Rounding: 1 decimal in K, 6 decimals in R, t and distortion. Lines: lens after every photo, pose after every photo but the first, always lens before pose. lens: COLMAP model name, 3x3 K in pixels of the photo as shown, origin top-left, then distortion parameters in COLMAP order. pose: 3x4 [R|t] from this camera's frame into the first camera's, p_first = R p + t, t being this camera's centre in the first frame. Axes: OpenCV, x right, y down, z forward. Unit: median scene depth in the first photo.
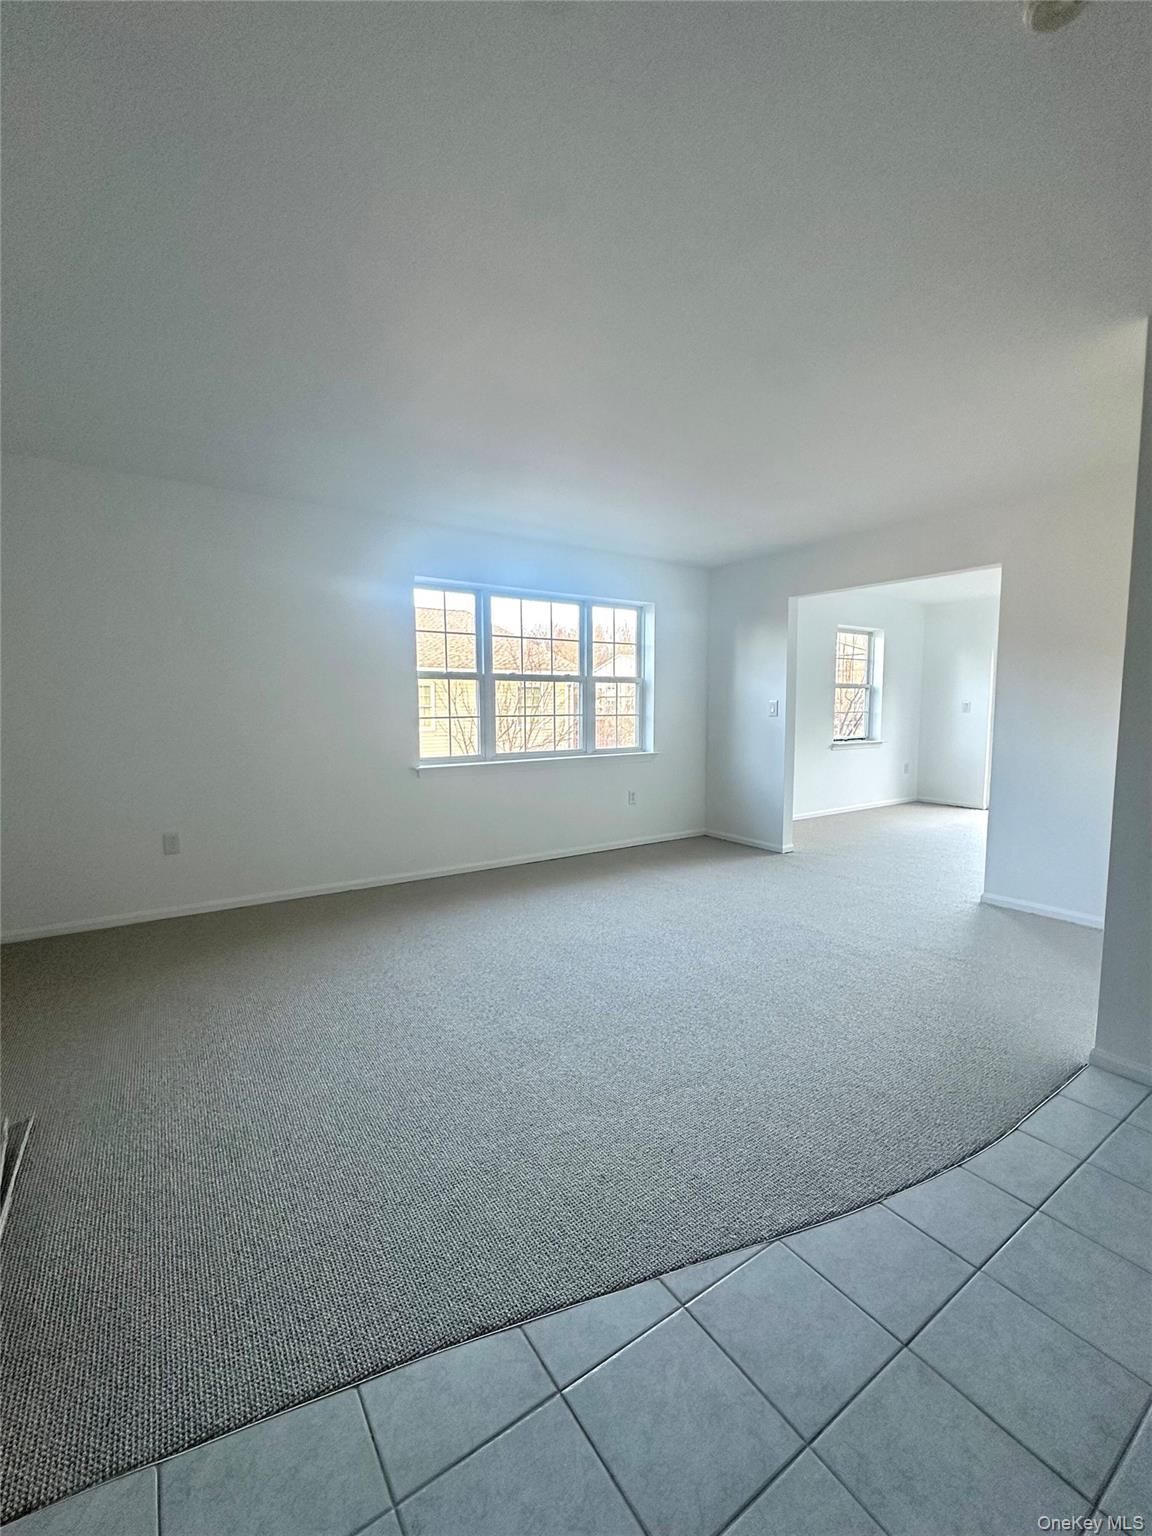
lens RADIAL K [[632.2, 0, 572.2], [0, 632.2, 767.4], [0, 0, 1]] dist [-0.004945, 0.001041]
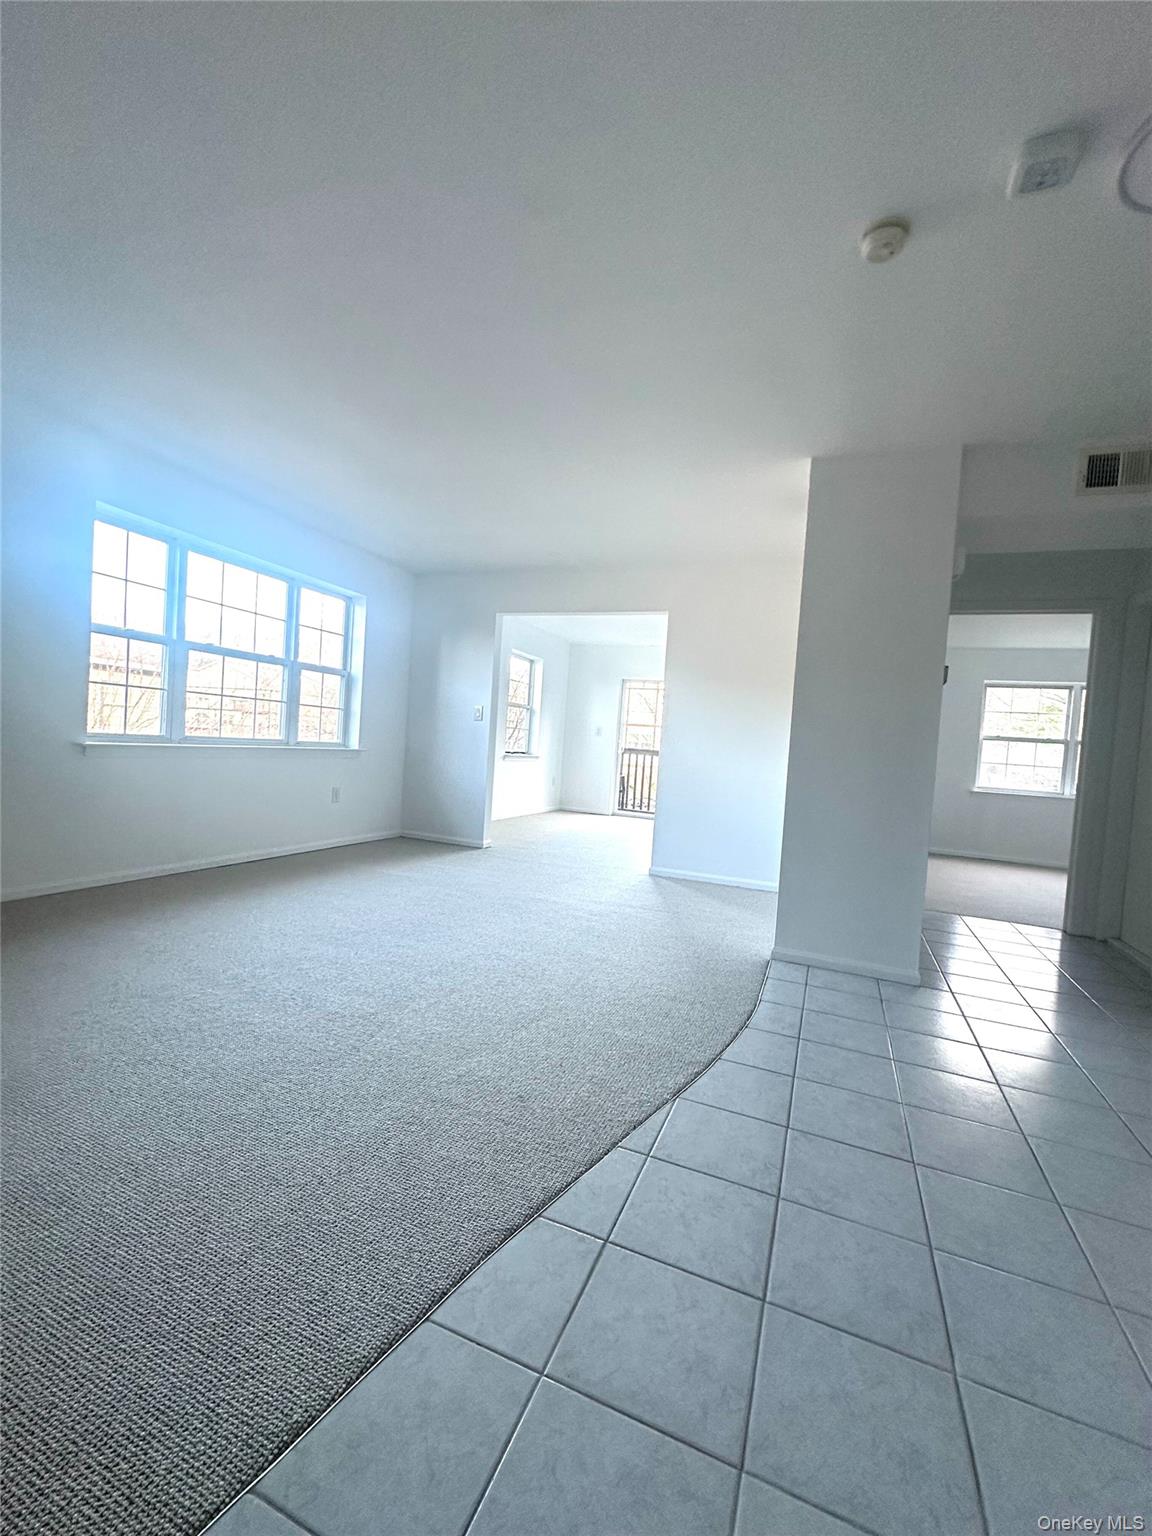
lens RADIAL K [[632.2, 0, 572.6], [0, 632.2, 762.2], [0, 0, 1]] dist [-0.004945, 0.001041]
pose [[0.831890, 0.046086, 0.553024, -0.150247], [-0.021361, 0.998466, -0.051074, 0.044599], [-0.554530, 0.030675, 0.831598, 0.019033]]
